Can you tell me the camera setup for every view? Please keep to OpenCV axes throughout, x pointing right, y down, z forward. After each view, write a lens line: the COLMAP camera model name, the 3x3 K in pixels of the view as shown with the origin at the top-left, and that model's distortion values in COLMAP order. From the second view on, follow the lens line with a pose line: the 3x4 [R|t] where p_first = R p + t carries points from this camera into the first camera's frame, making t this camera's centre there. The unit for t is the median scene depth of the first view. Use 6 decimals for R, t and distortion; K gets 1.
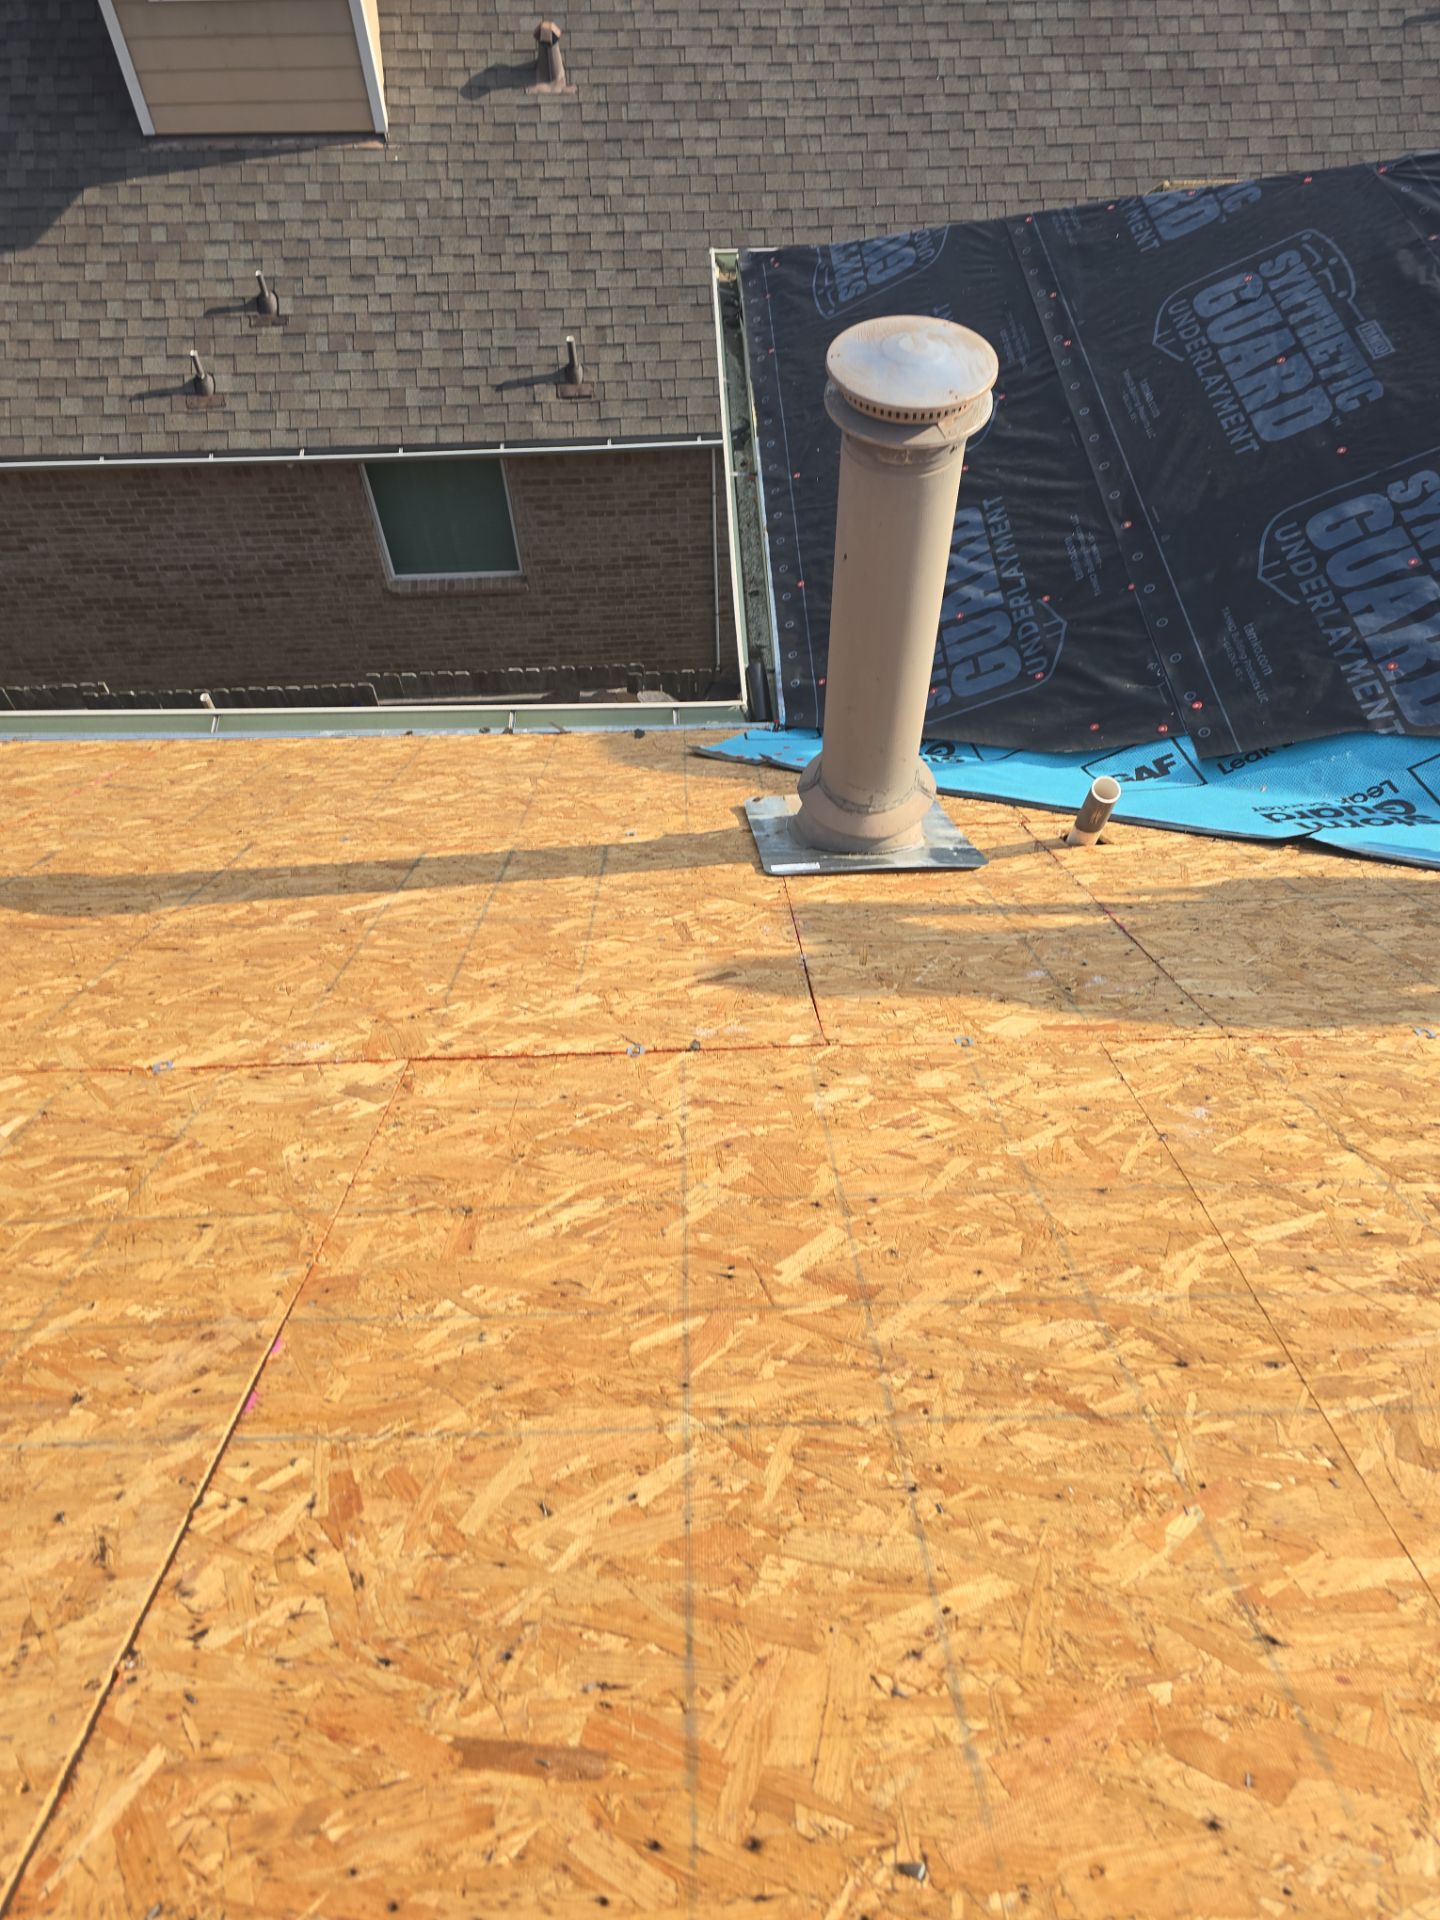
lens RADIAL K [[1296.1, 0, 725.9], [0, 1296.1, 946.5], [0, 0, 1]] dist [0.053087, -0.053872]
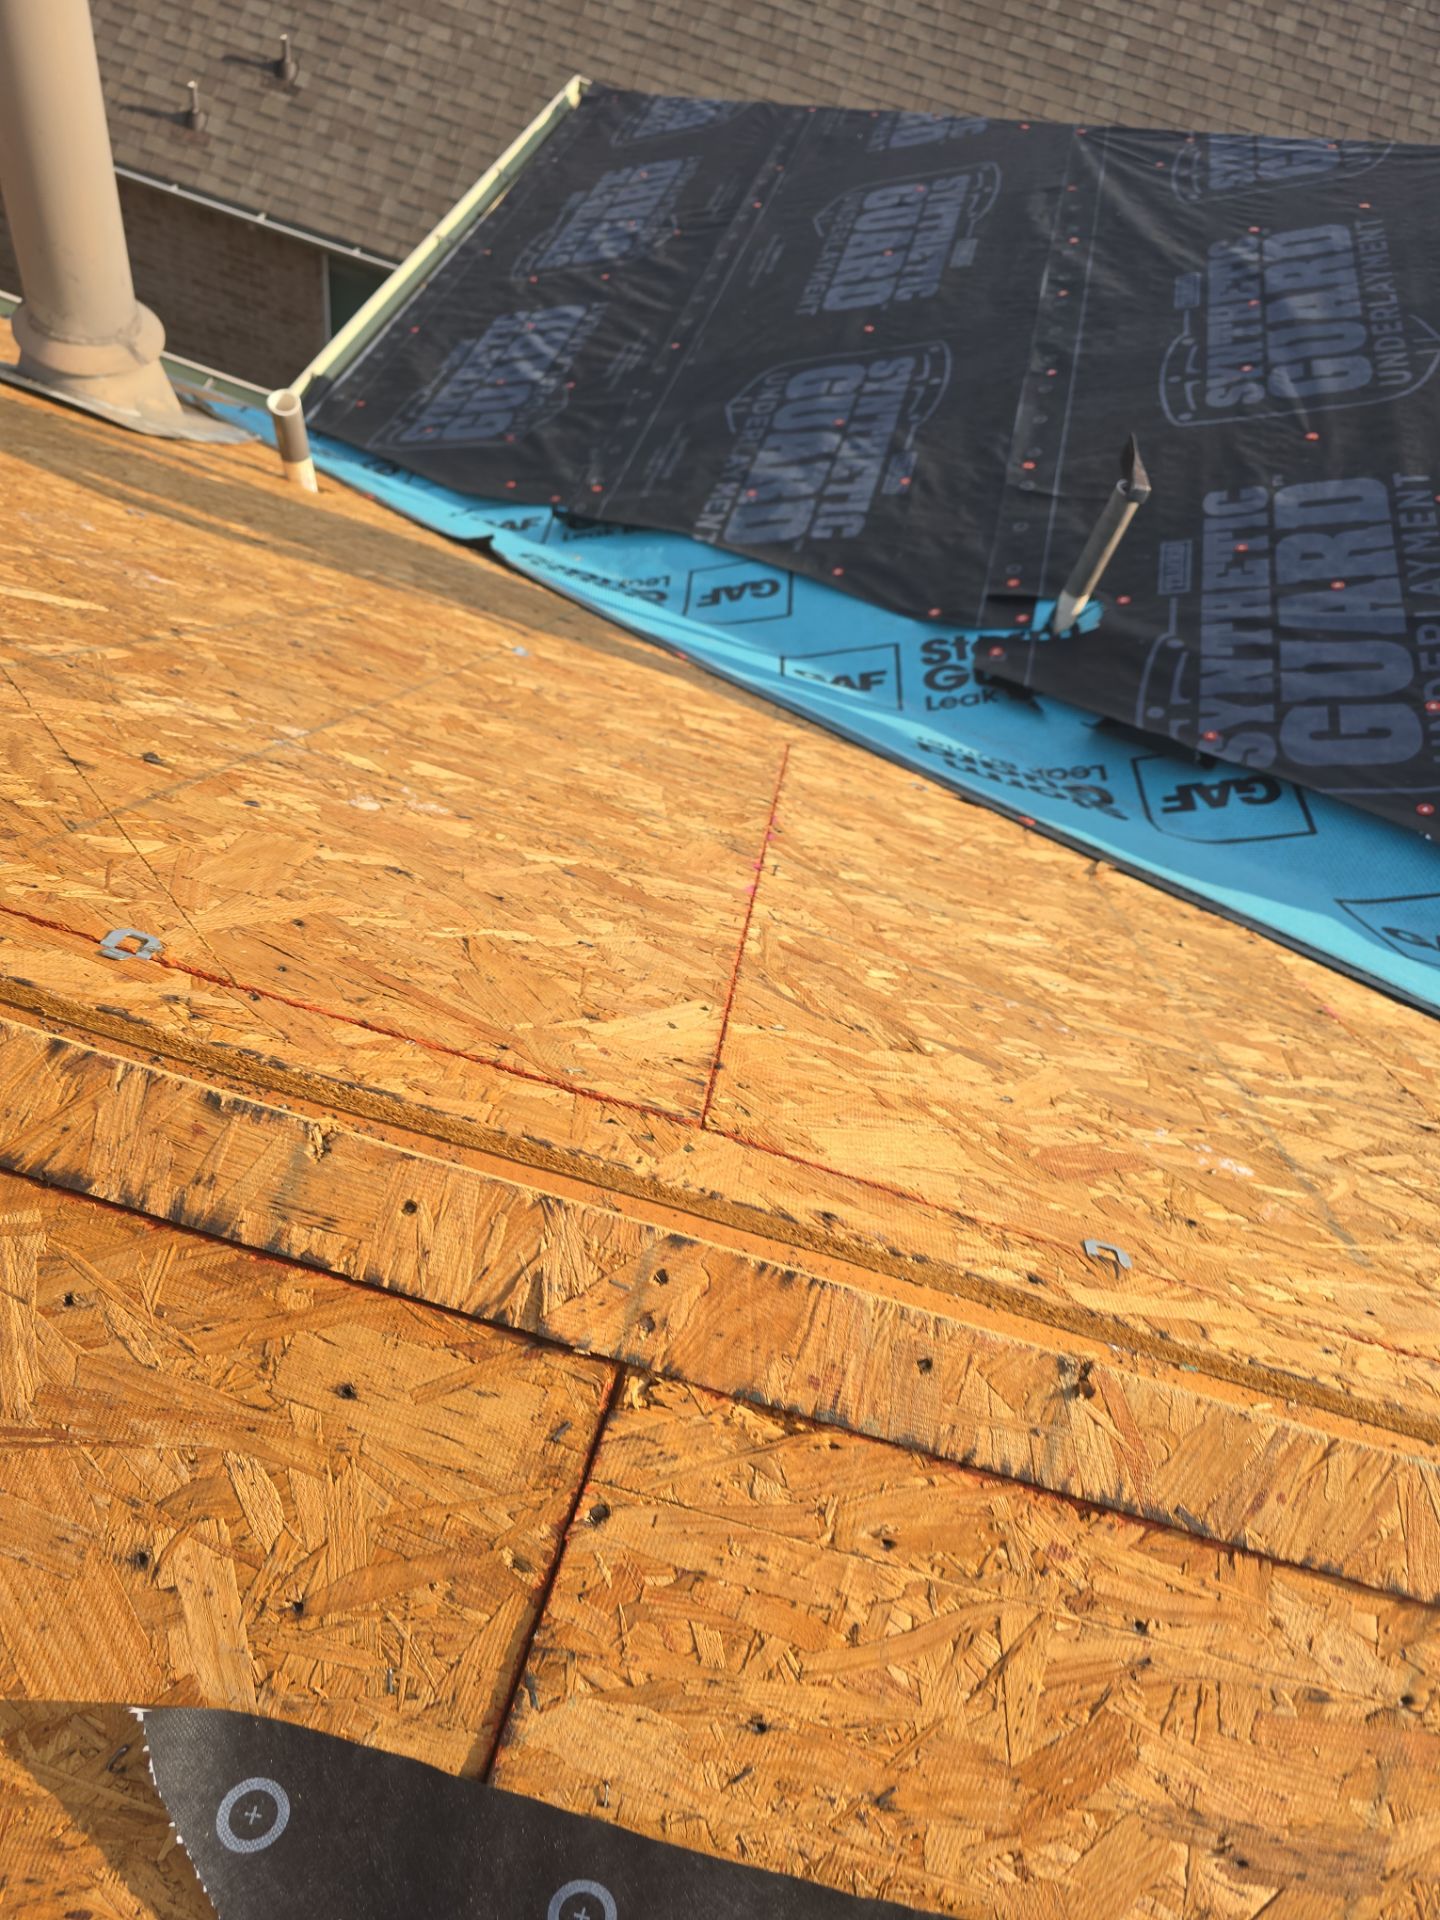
lens RADIAL K [[1263.8, 0, 725.8], [0, 1263.8, 963.2], [0, 0, 1]] dist [0.006476, 0.001712]
pose [[0.936559, 0.350460, -0.005855, 0.222044], [-0.350492, 0.936548, -0.005837, 0.045159], [0.003438, 0.007519, 0.999966, 0.022588]]
